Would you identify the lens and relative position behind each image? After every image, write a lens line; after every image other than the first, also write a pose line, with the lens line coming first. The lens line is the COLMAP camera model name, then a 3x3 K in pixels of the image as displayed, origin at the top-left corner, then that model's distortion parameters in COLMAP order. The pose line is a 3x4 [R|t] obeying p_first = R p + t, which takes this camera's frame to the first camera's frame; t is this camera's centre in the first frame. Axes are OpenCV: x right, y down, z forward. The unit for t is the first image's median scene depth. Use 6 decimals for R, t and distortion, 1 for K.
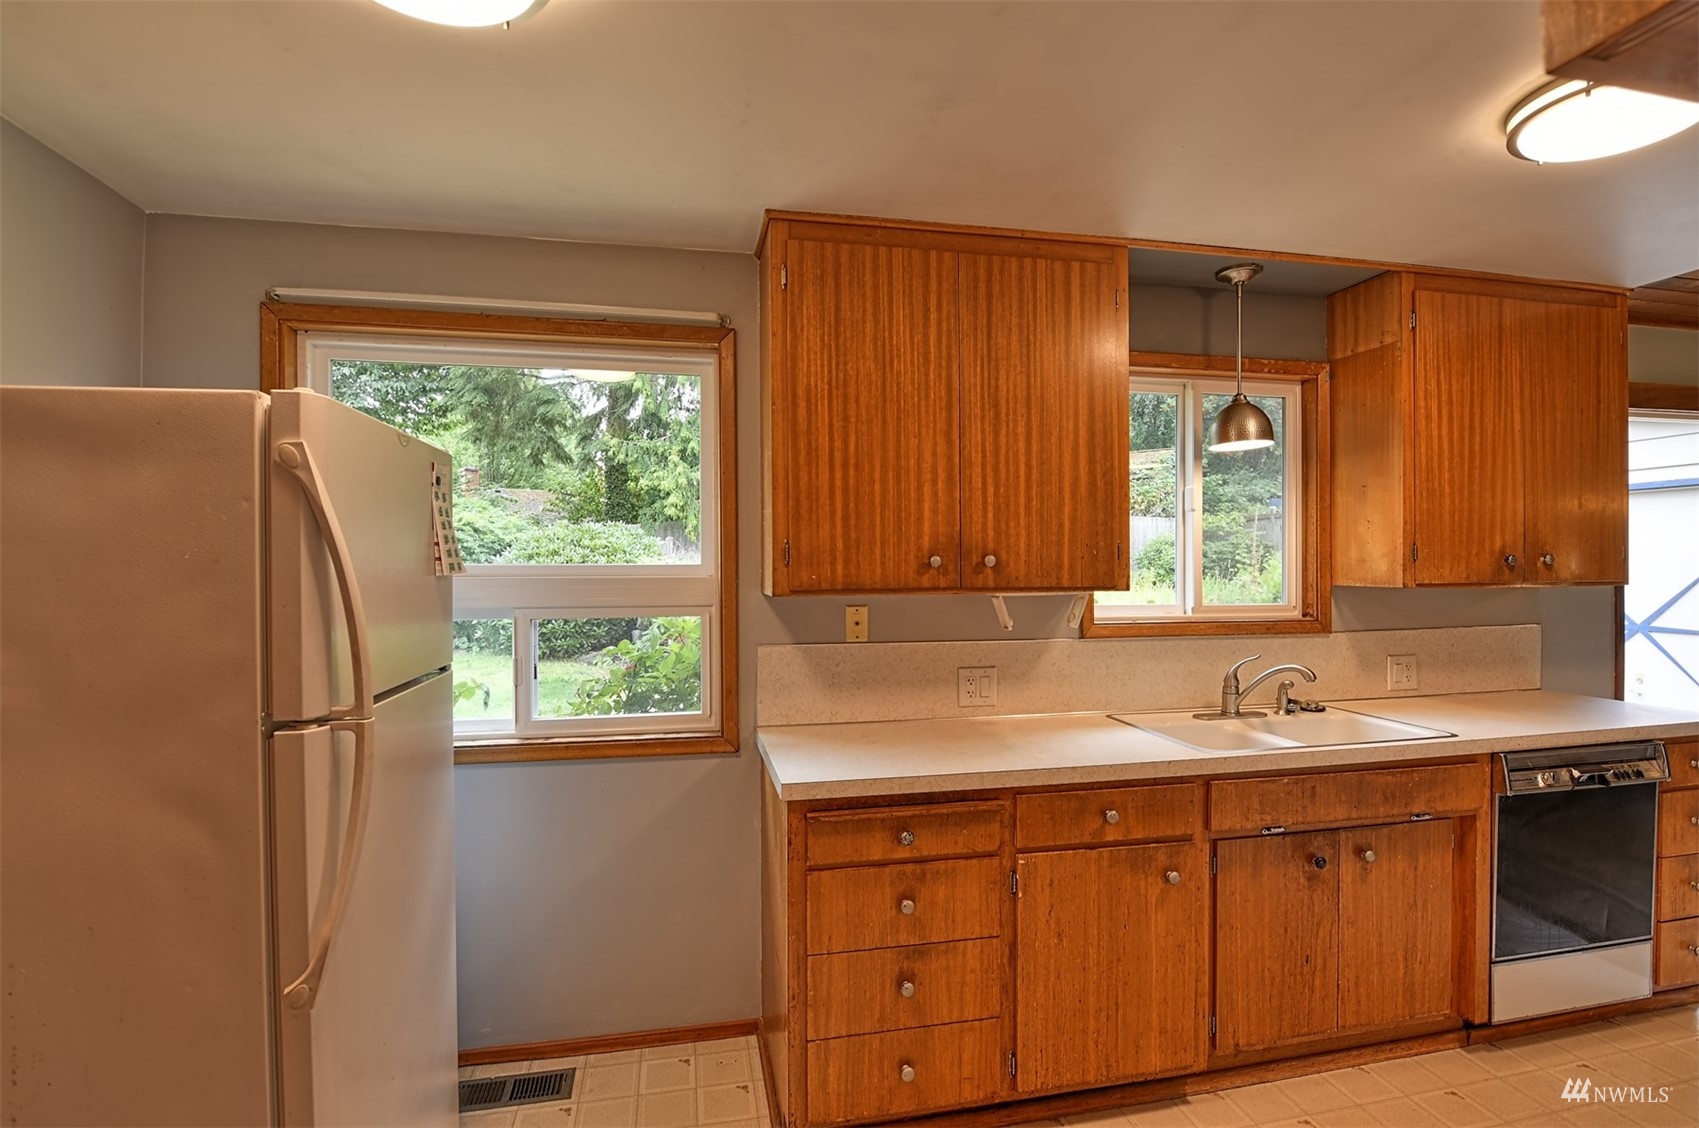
lens RADIAL K [[826.6, 0, 849.9], [0, 826.6, 563.7], [0, 0, 1]] dist [-0.009563, -0.007421]
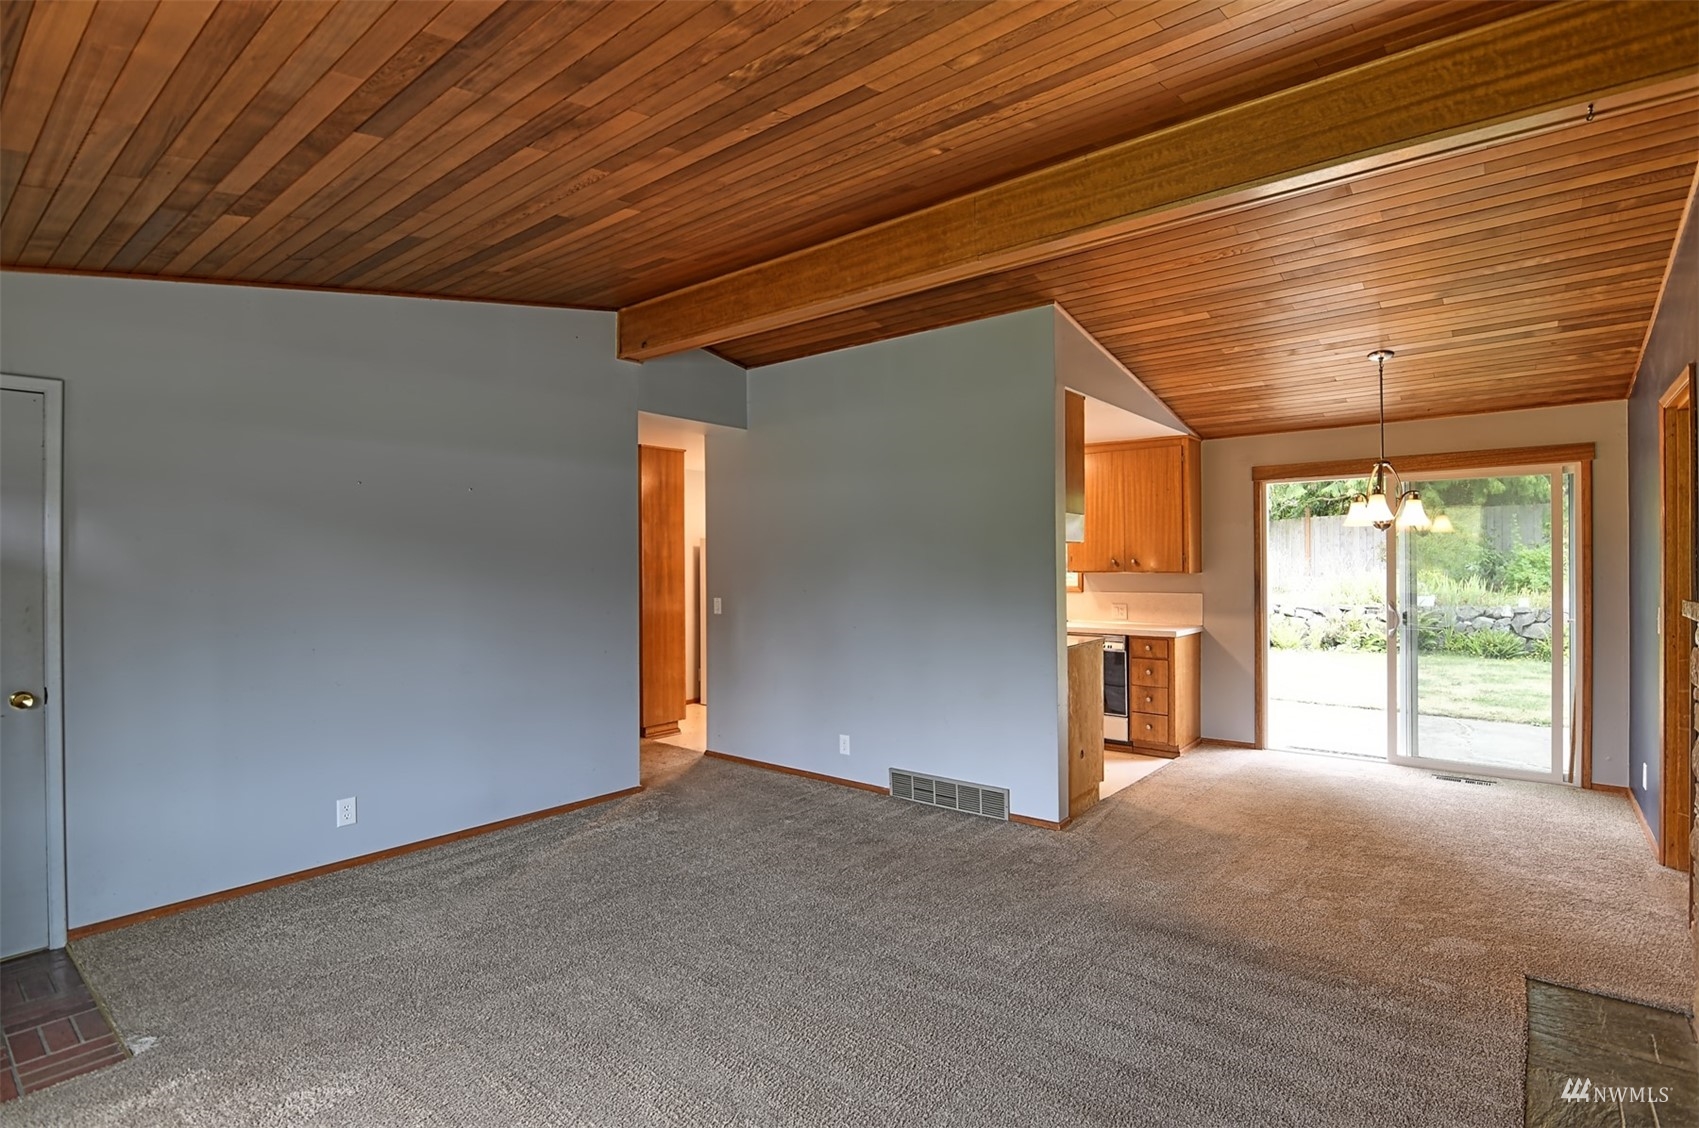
lens RADIAL K [[826.6, 0, 846.4], [0, 826.6, 559.1], [0, 0, 1]] dist [-0.009563, -0.007421]
pose [[0.624963, -0.000824, -0.780654, 2.210055], [0.004675, 0.999985, 0.002688, -0.022198], [0.780640, -0.005330, 0.624958, -1.112377]]
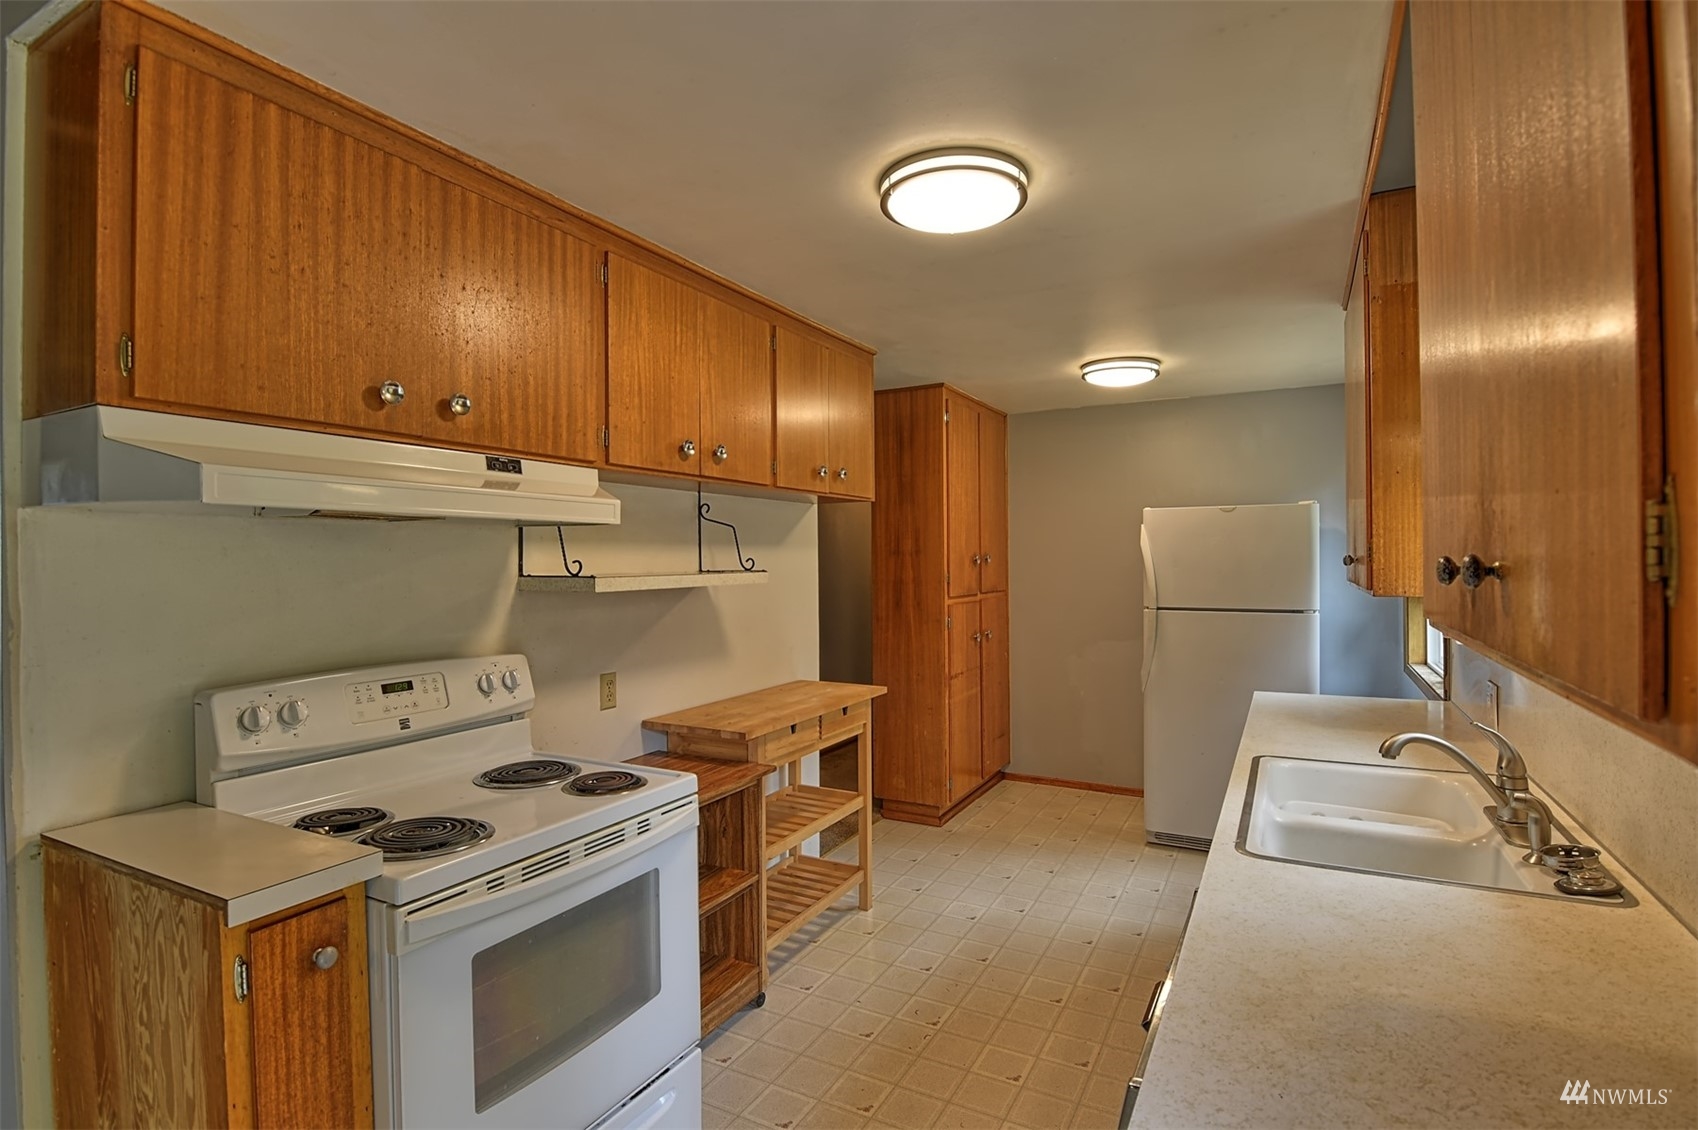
lens RADIAL K [[826.1, 0, 858.1], [0, 826.1, 564.9], [0, 0, 1]] dist [-0.009563, -0.007421]
pose [[-0.640643, 0.013837, -0.767714, 1.224308], [0.011796, 0.999897, 0.008178, -0.013032], [0.767748, -0.003817, -0.640740, 1.071192]]
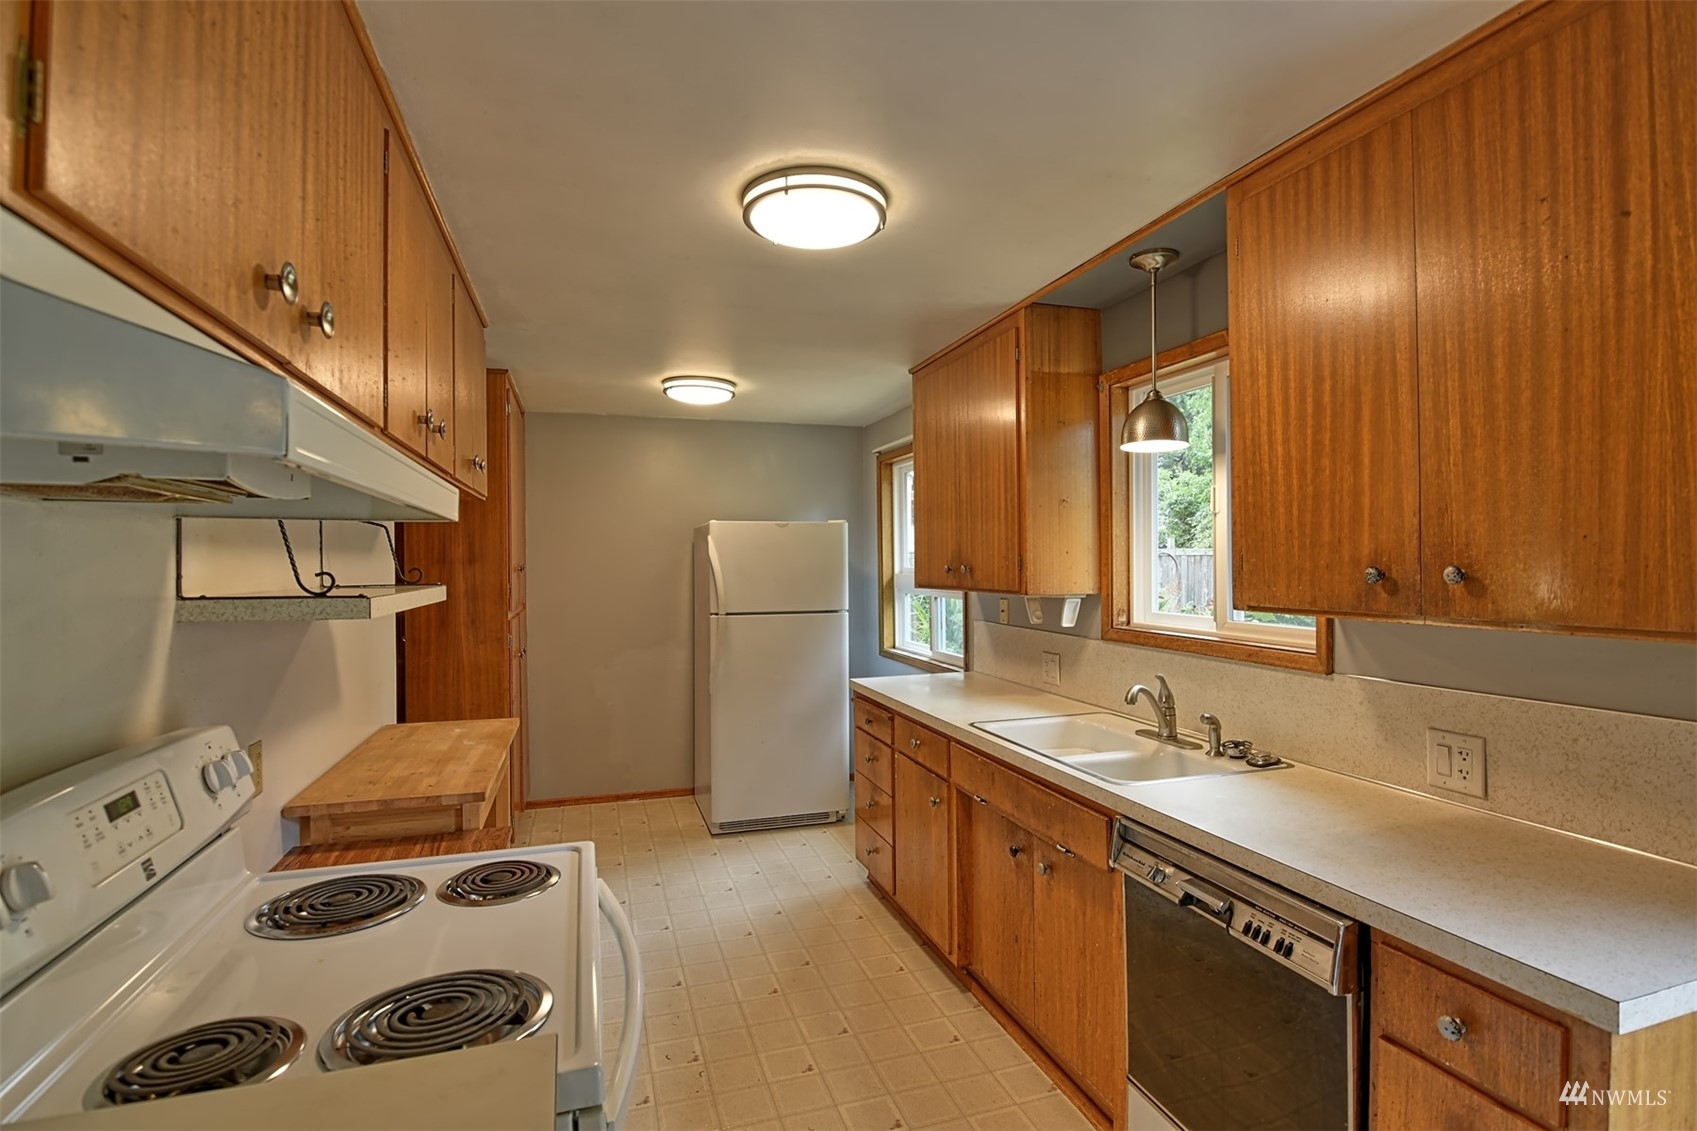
lens RADIAL K [[825.7, 0, 852.4], [0, 825.7, 564.6], [0, 0, 1]] dist [-0.009563, -0.007421]
pose [[0.104717, 0.005518, -0.994487, 1.365082], [0.009582, 0.999933, 0.006557, -0.020130], [0.994456, -0.010215, 0.104657, 0.569374]]
